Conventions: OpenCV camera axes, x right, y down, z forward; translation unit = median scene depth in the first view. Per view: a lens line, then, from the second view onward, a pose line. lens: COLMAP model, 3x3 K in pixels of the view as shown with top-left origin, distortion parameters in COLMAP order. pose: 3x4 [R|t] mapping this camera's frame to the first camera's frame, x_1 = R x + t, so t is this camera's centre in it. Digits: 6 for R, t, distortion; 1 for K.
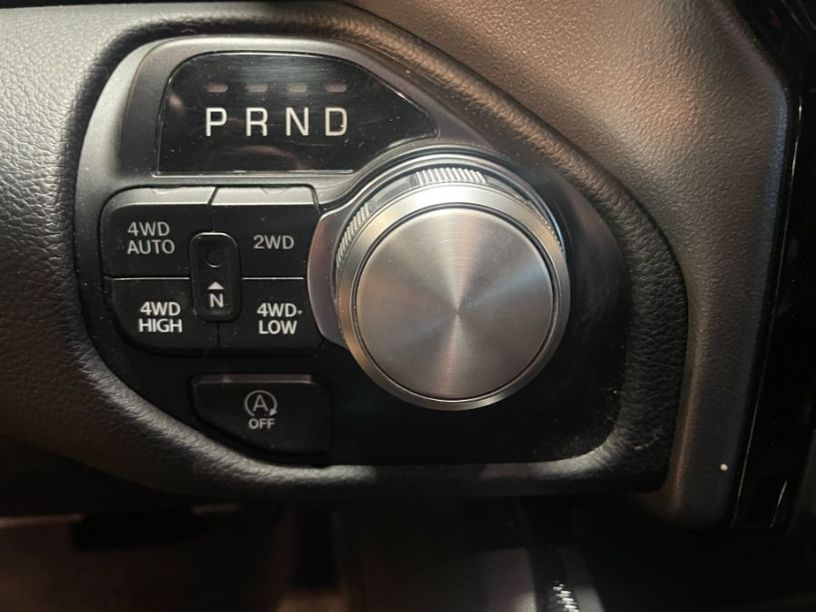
lens RADIAL K [[617.6, 0, 402.0], [0, 617.6, 302.7], [0, 0, 1]] dist [0.090804, -0.121938]
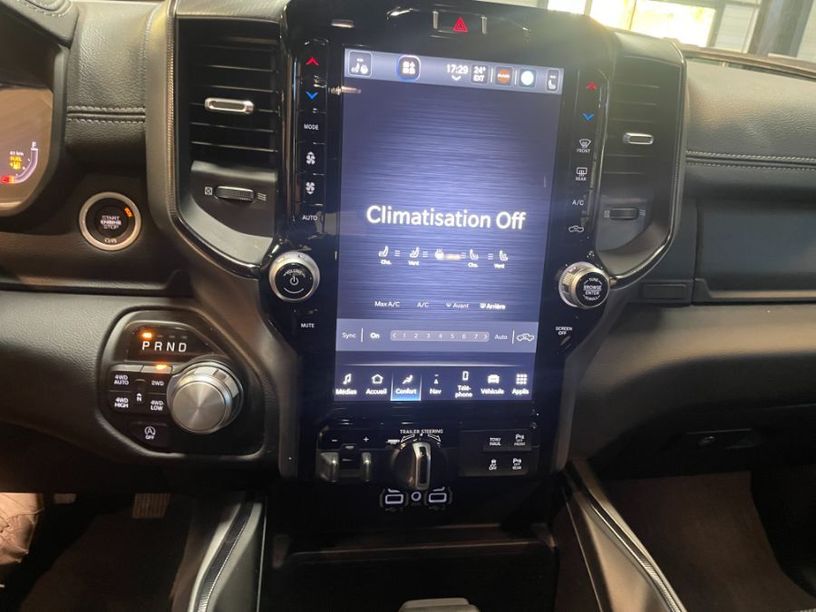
lens RADIAL K [[617.6, 0, 413.2], [0, 617.6, 298.6], [0, 0, 1]] dist [0.090804, -0.121938]
pose [[0.995580, 0.077811, 0.052590, 0.954063], [-0.071958, 0.991837, -0.105272, -0.289003], [-0.060352, 0.101022, 0.993052, -2.500619]]
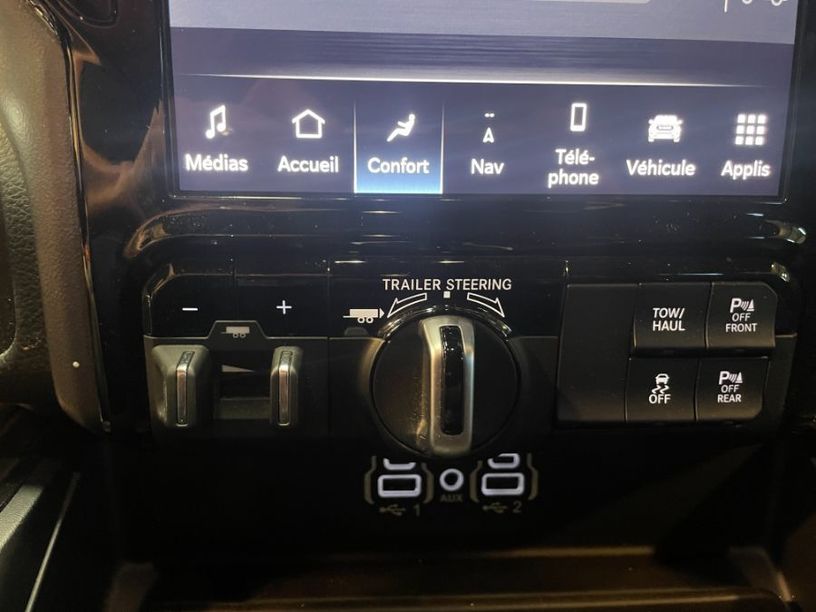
lens RADIAL K [[617.6, 0, 408.2], [0, 617.6, 313.0], [0, 0, 1]] dist [0.090804, -0.121938]
pose [[0.996557, 0.054990, -0.062055, 1.242087], [-0.059522, 0.995502, -0.073714, 0.222939], [0.057722, 0.077154, 0.995347, -0.152897]]
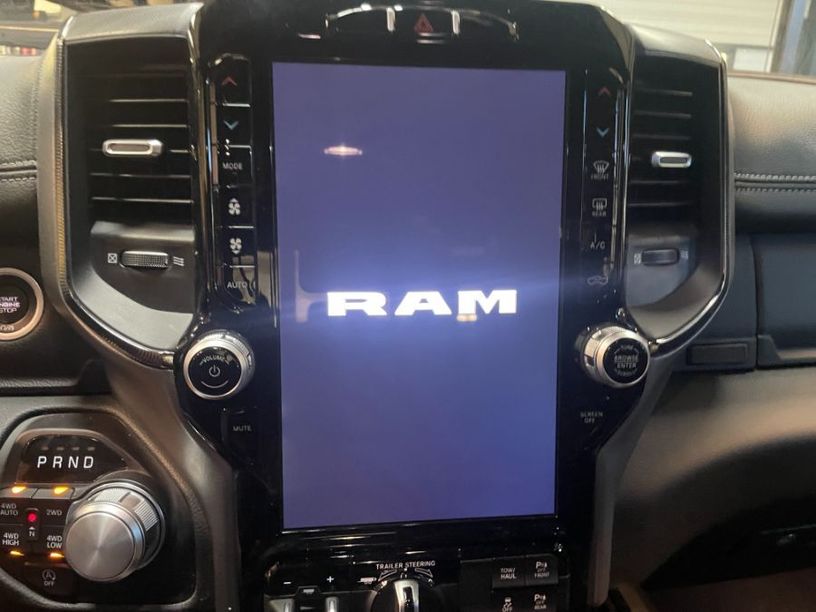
lens RADIAL K [[617.6, 0, 402.1], [0, 617.6, 314.3], [0, 0, 1]] dist [0.090804, -0.121938]
pose [[0.999537, 0.029033, -0.009054, 1.219171], [-0.030173, 0.983941, -0.175924, -0.481279], [0.003801, 0.176116, 0.984362, -1.698233]]
